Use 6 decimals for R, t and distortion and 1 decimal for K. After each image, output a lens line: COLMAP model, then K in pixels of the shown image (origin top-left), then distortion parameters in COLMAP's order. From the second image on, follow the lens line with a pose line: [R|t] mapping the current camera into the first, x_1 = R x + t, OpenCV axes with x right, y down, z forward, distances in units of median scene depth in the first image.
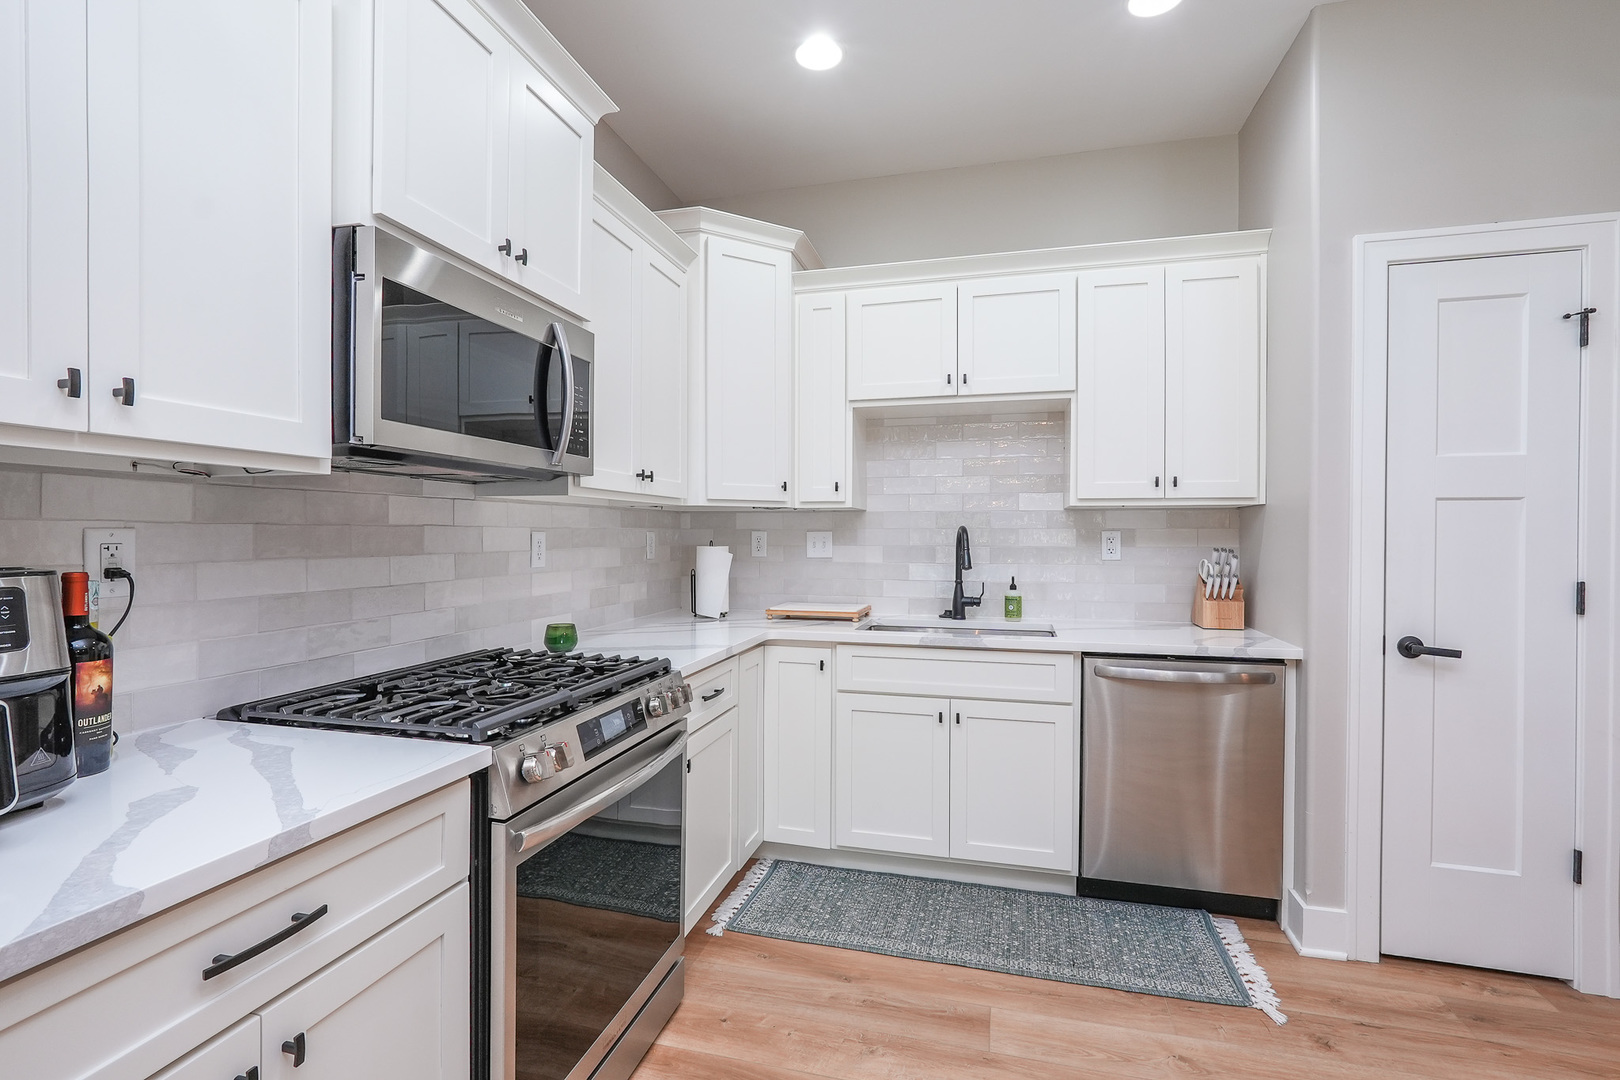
lens RADIAL K [[737.3, 0, 806.0], [0, 737.3, 538.8], [0, 0, 1]] dist [-0.017988, 0.008206]
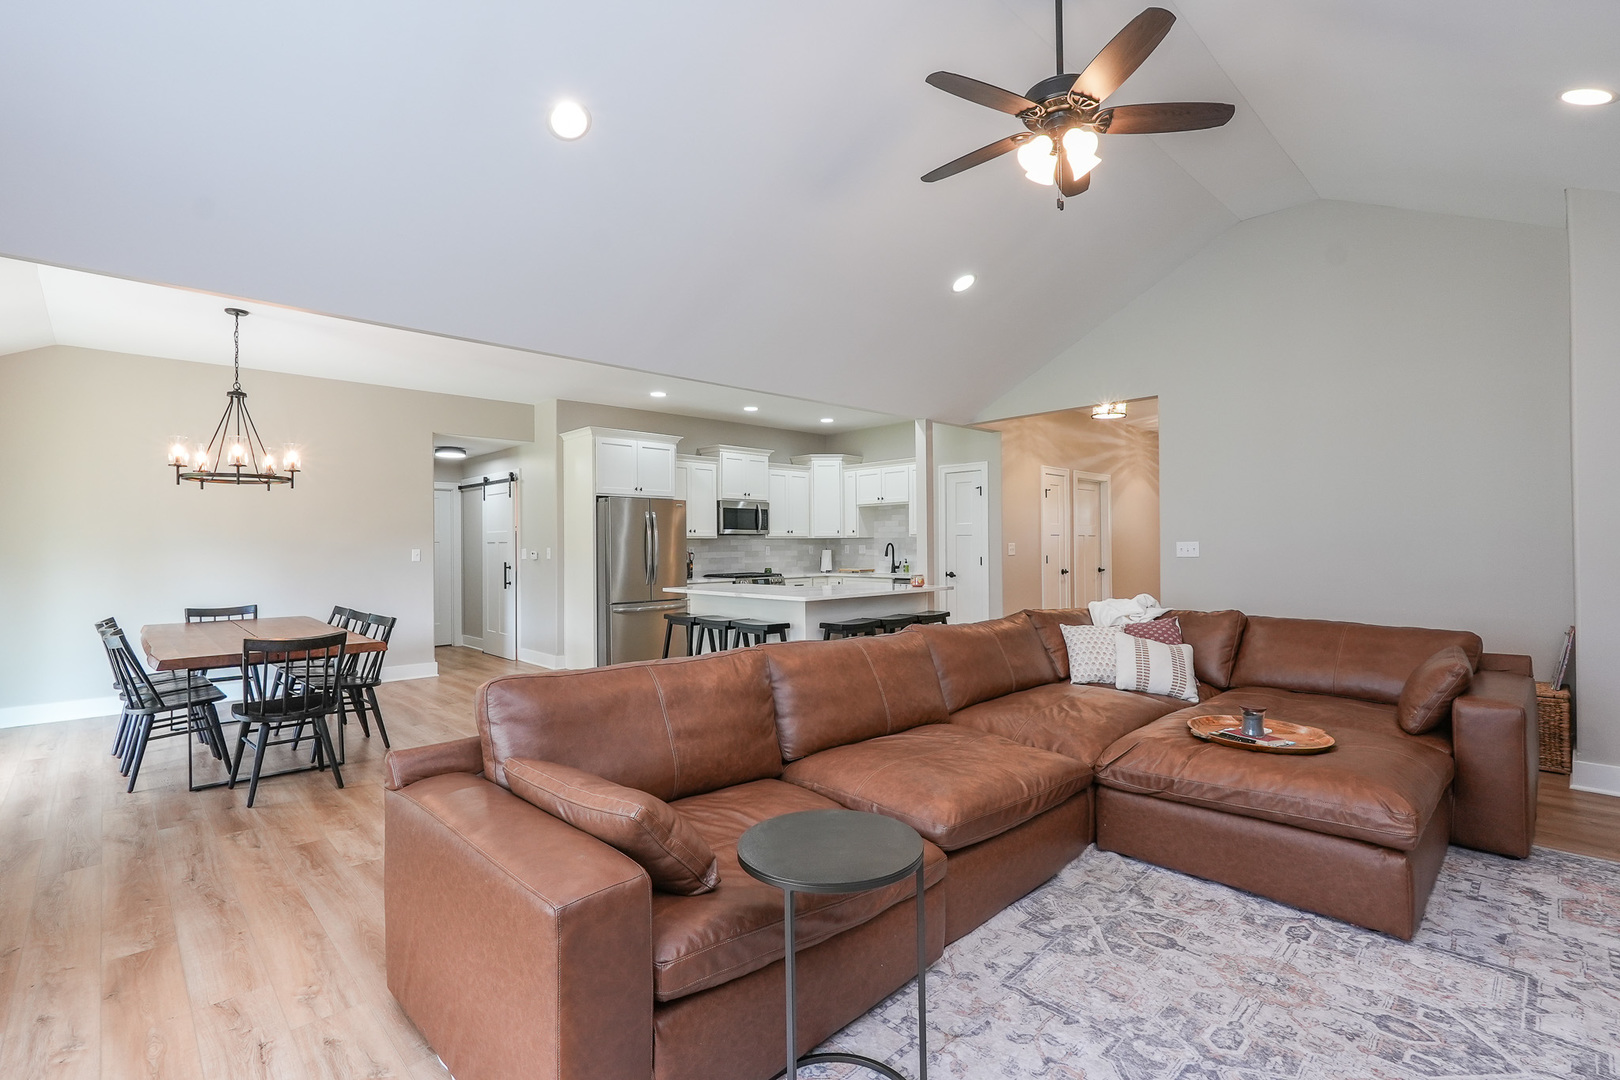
lens RADIAL K [[737.3, 0, 808.5], [0, 737.3, 540.2], [0, 0, 1]] dist [-0.017988, 0.008206]
pose [[0.857663, -0.014821, -0.513999, 1.881512], [0.008514, 0.999857, -0.014624, 0.017753], [0.514142, 0.008167, 0.857666, -2.317832]]
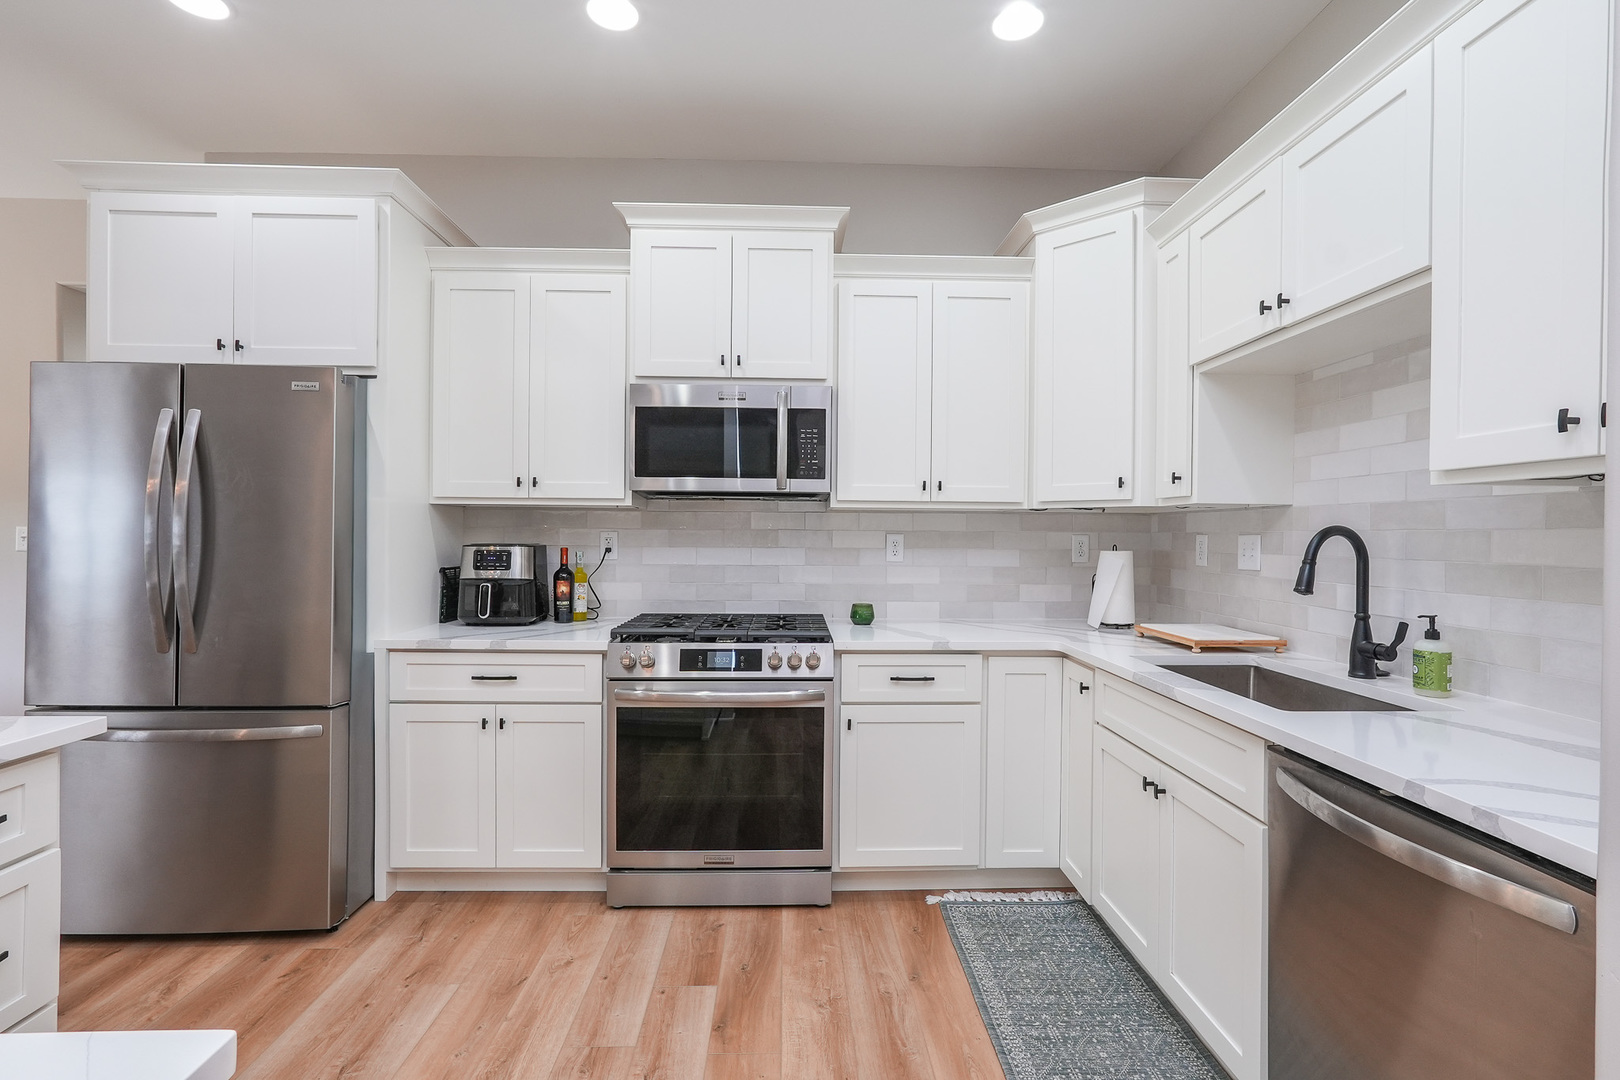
lens RADIAL K [[737.3, 0, 813.5], [0, 737.3, 540.4], [0, 0, 1]] dist [-0.017988, 0.008206]
pose [[0.294270, 0.007898, -0.955690, 0.824854], [-0.013710, 0.999898, 0.004042, -0.002010], [0.955624, 0.011913, 0.294348, 0.478903]]
